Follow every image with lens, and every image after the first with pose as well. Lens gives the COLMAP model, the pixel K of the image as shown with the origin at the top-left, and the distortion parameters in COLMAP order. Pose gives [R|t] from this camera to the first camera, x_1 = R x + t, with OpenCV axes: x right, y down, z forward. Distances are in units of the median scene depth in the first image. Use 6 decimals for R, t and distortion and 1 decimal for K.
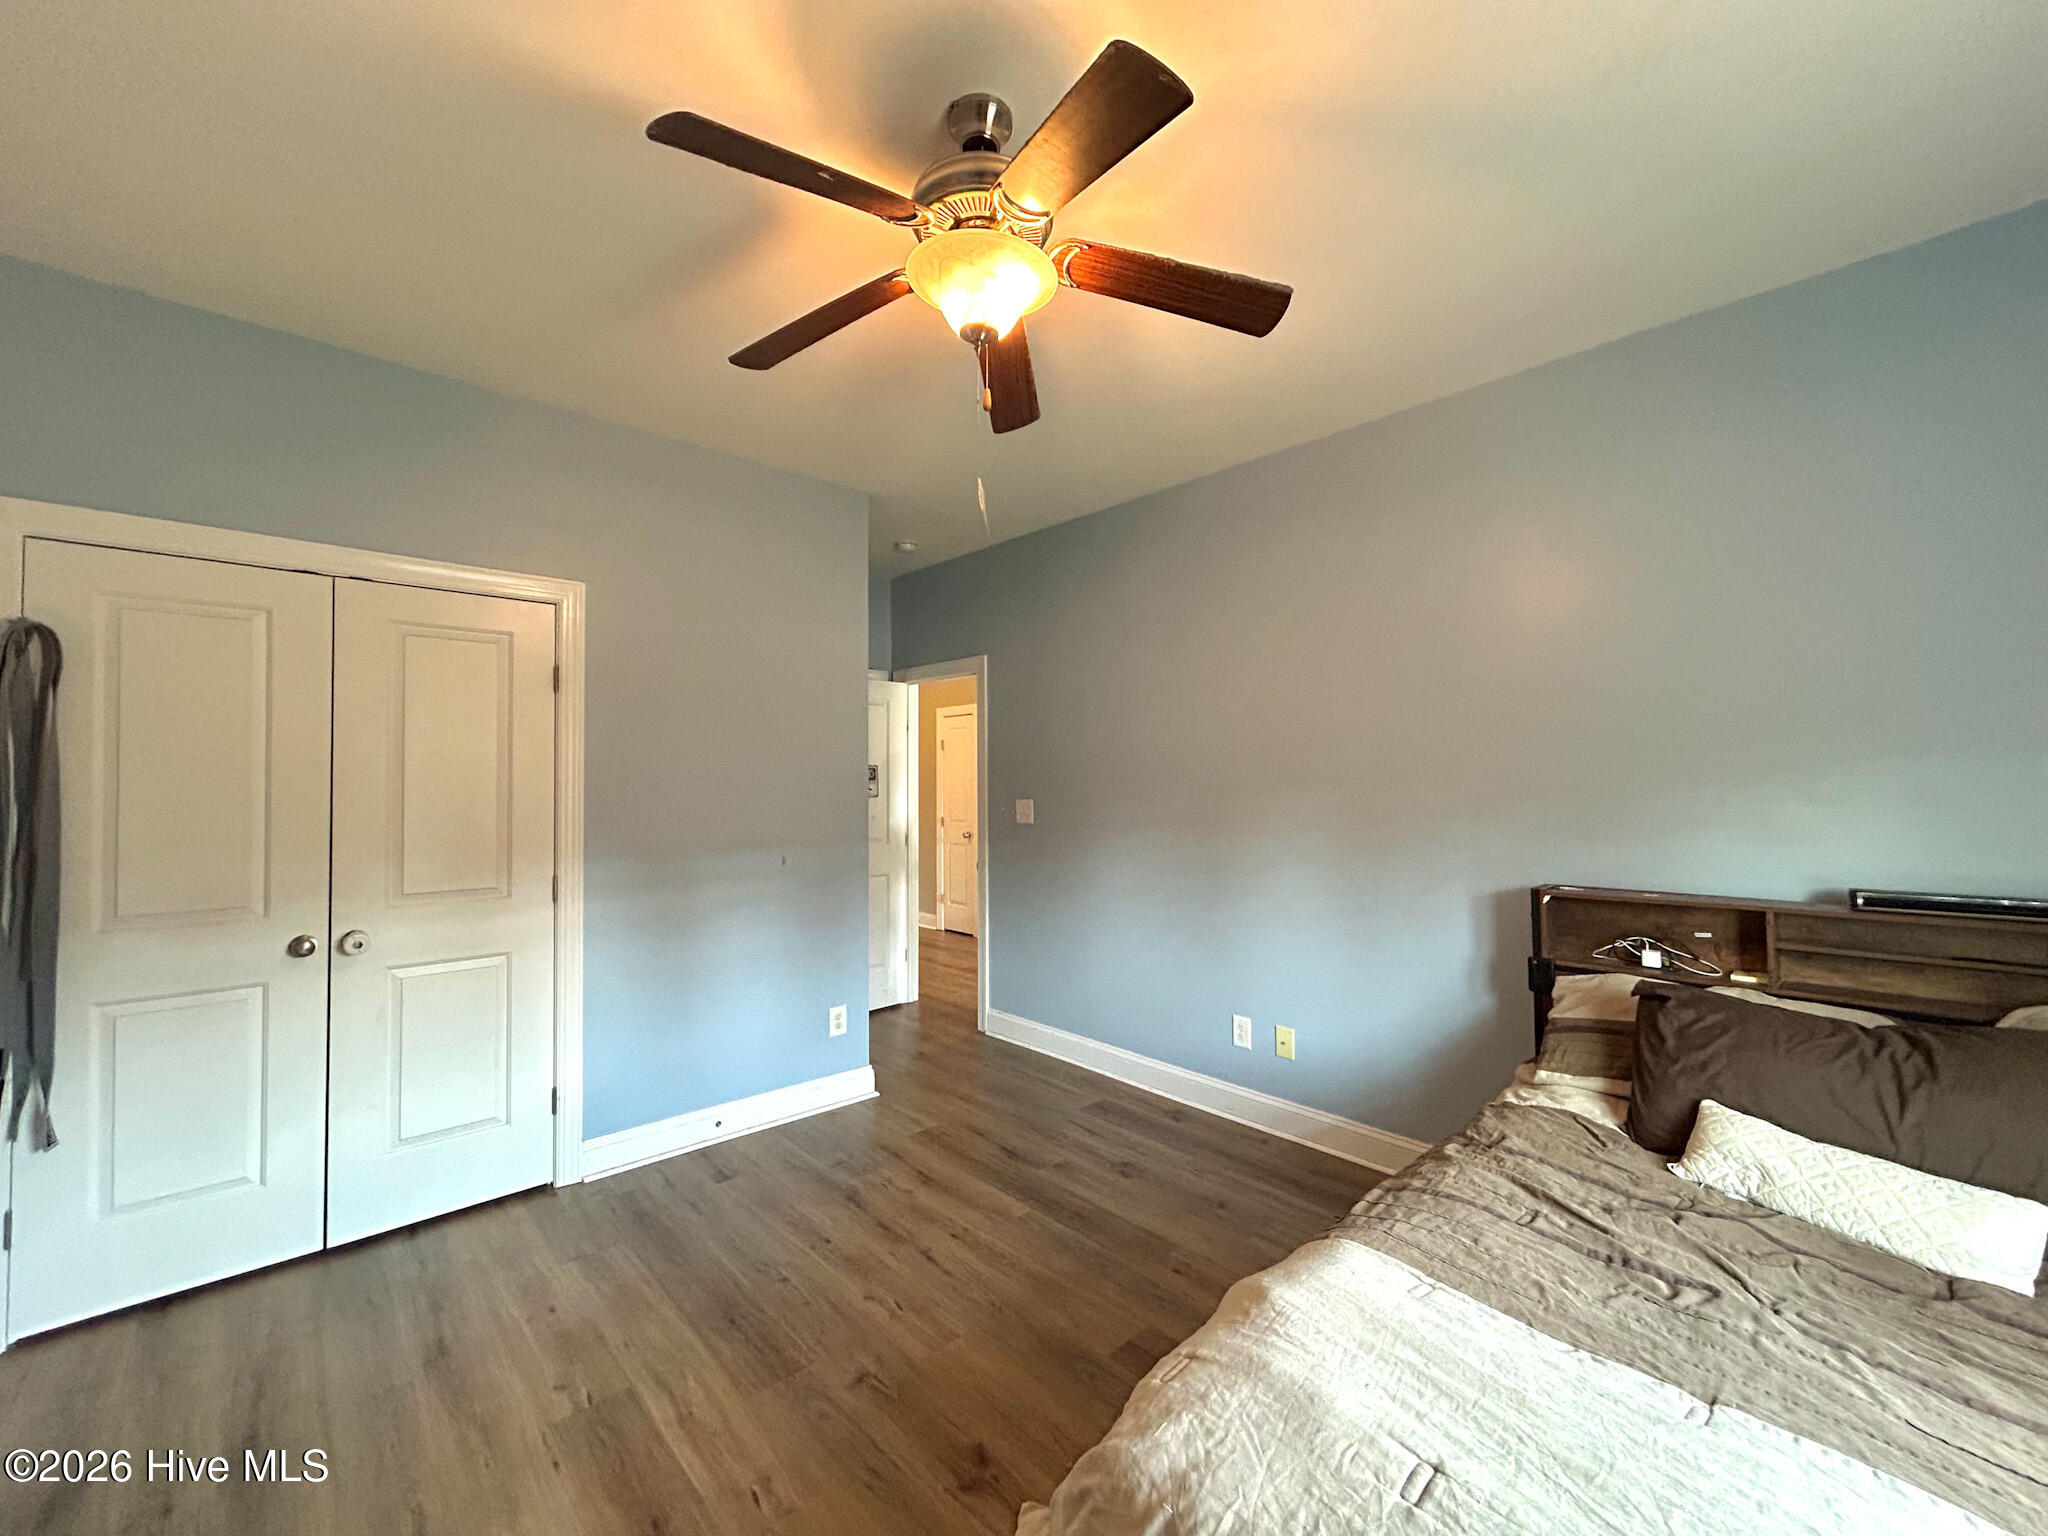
lens RADIAL K [[830.4, 0, 1024.0], [0, 830.4, 770.5], [0, 0, 1]] dist [0.001783, 0.000628]
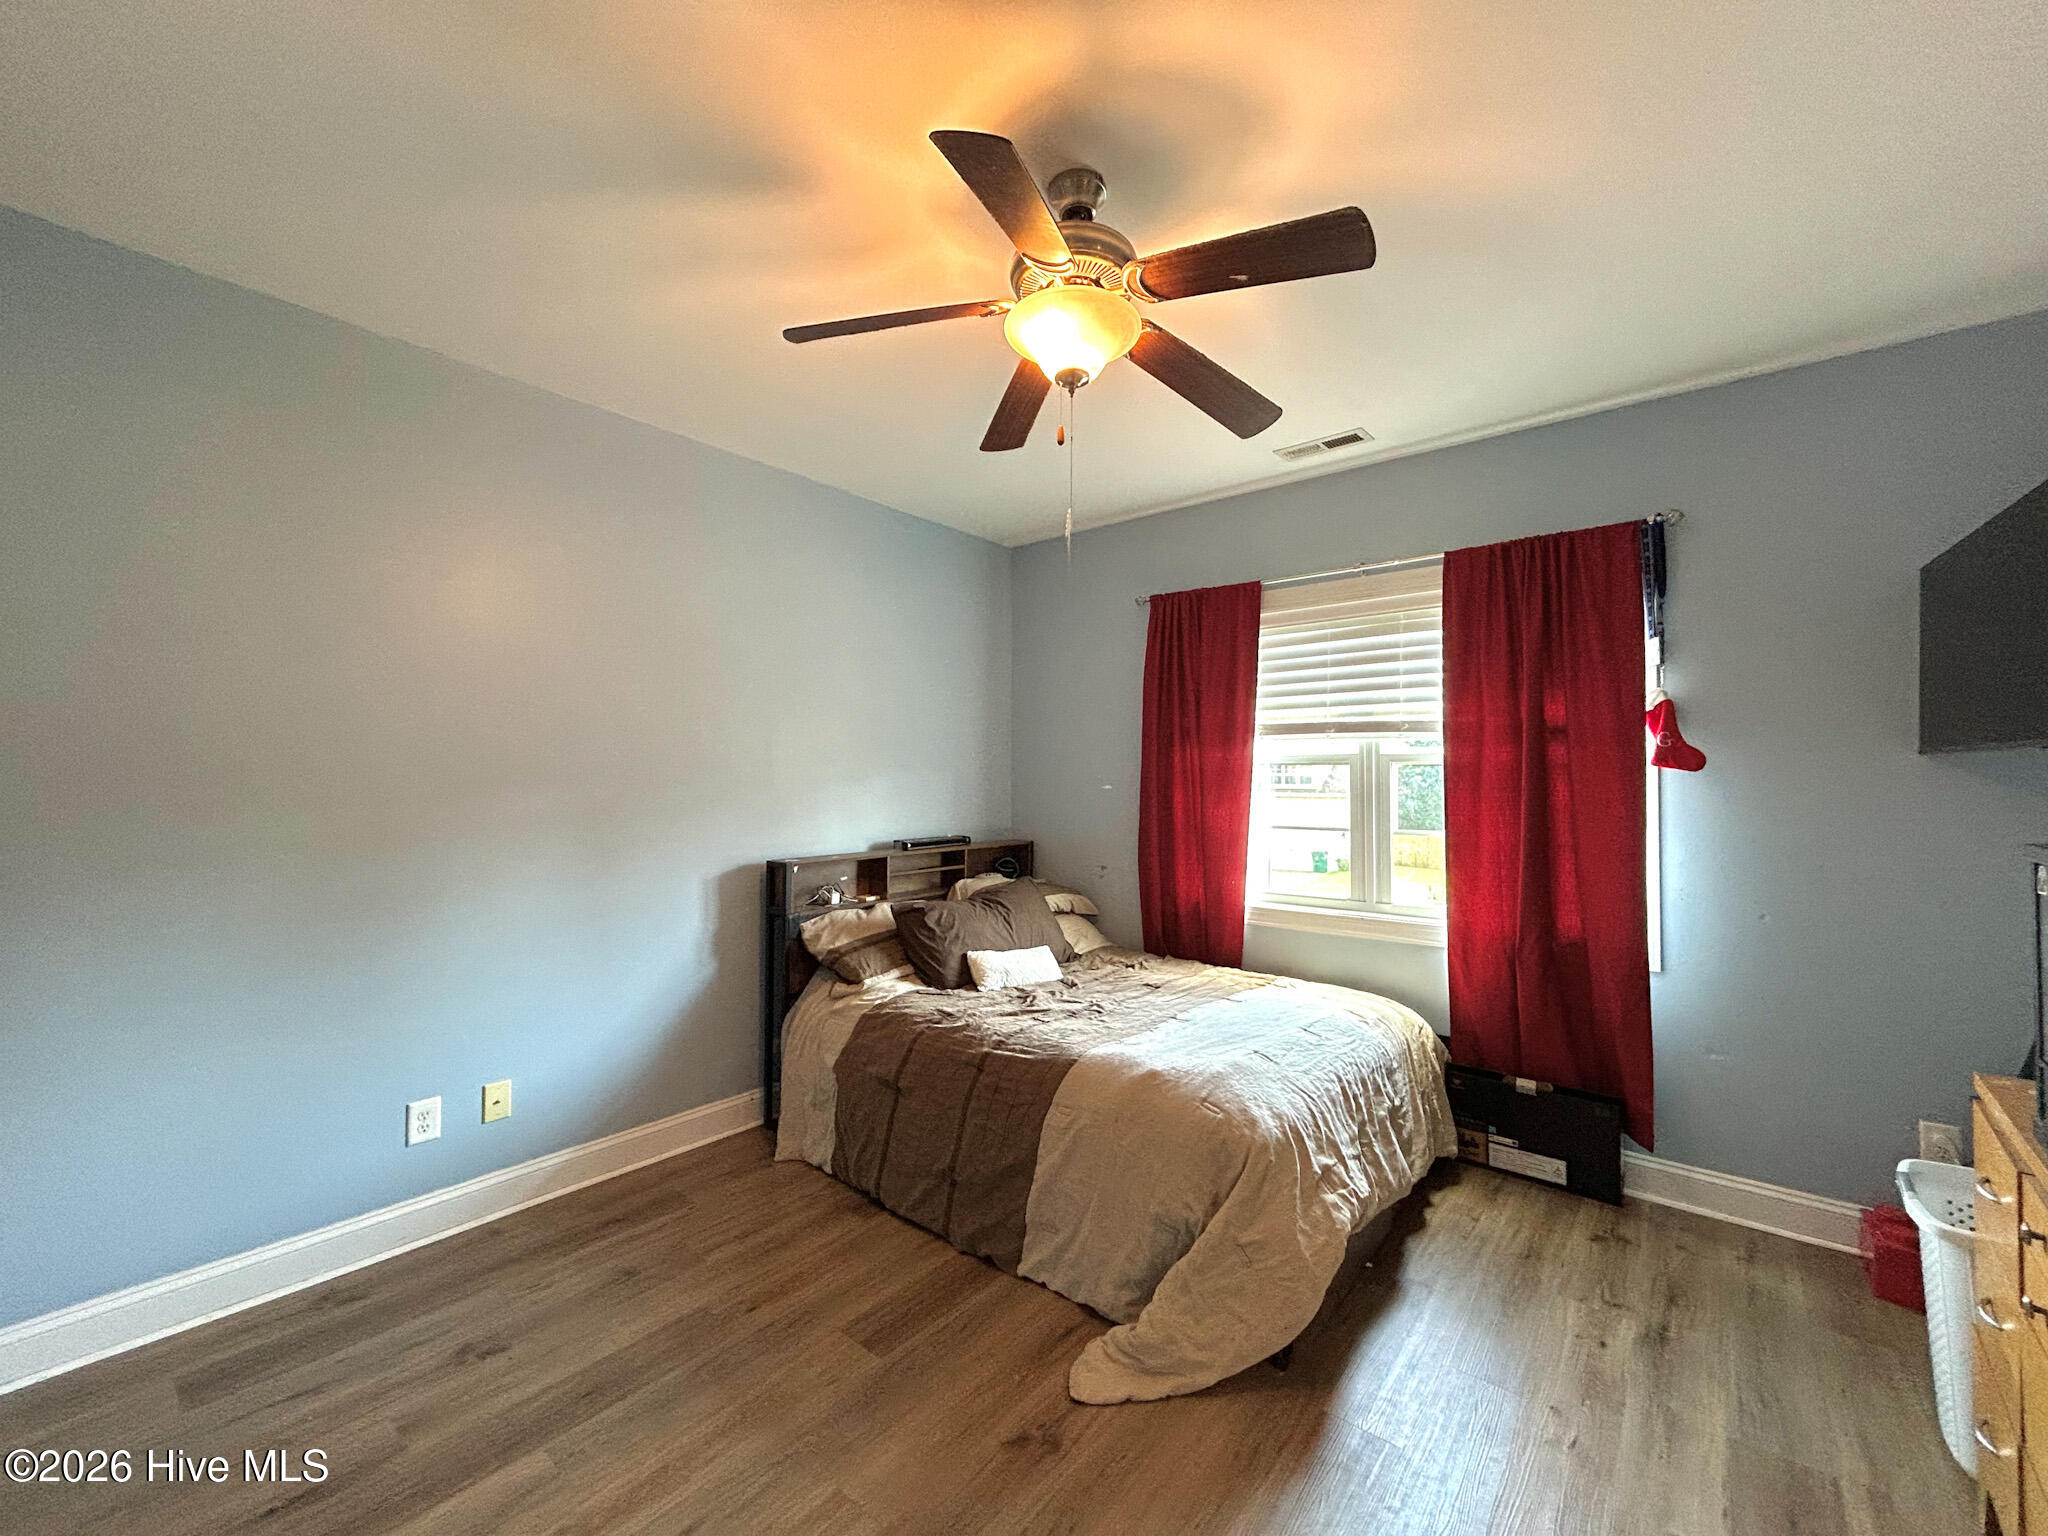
lens RADIAL K [[830.4, 0, 1025.0], [0, 830.4, 766.8], [0, 0, 1]] dist [0.001783, 0.000628]
pose [[-0.140607, 0.022243, 0.989816, -0.811901], [-0.018139, 0.999522, -0.025038, 0.015700], [-0.989899, -0.021475, -0.140136, 0.865467]]
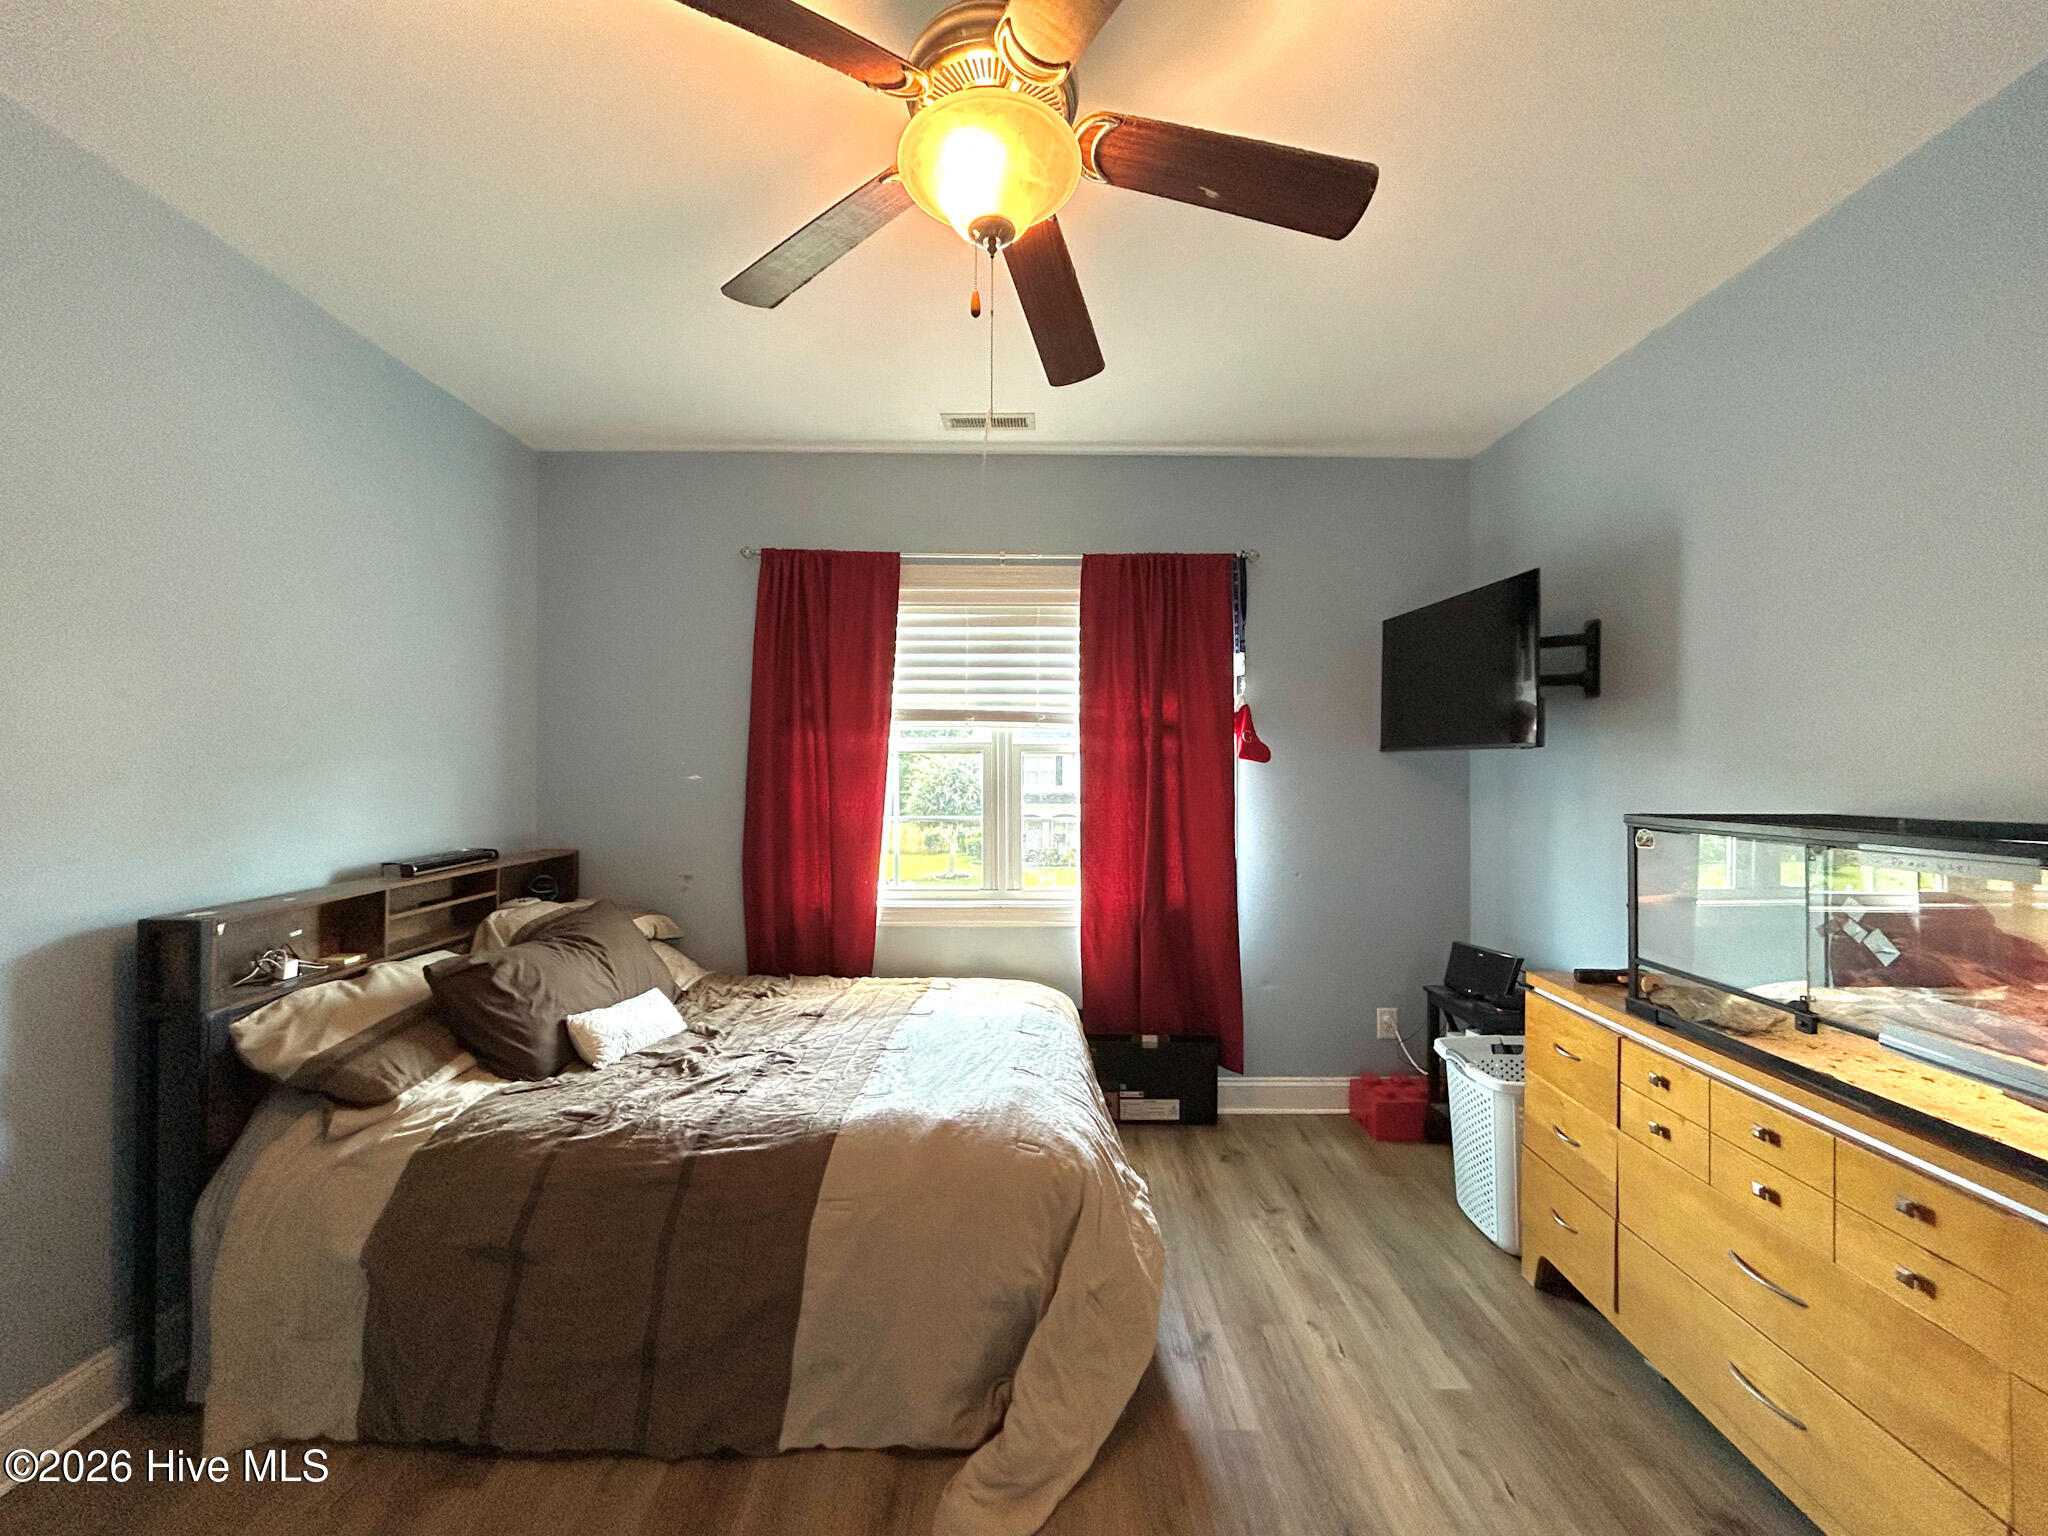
lens RADIAL K [[830.4, 0, 1025.5], [0, 830.4, 766.8], [0, 0, 1]] dist [0.001783, 0.000628]
pose [[-0.744245, 0.006094, 0.667879, -0.450603], [-0.009384, 0.999764, -0.019579, 0.015615], [-0.667841, -0.020839, -0.744012, 1.134399]]
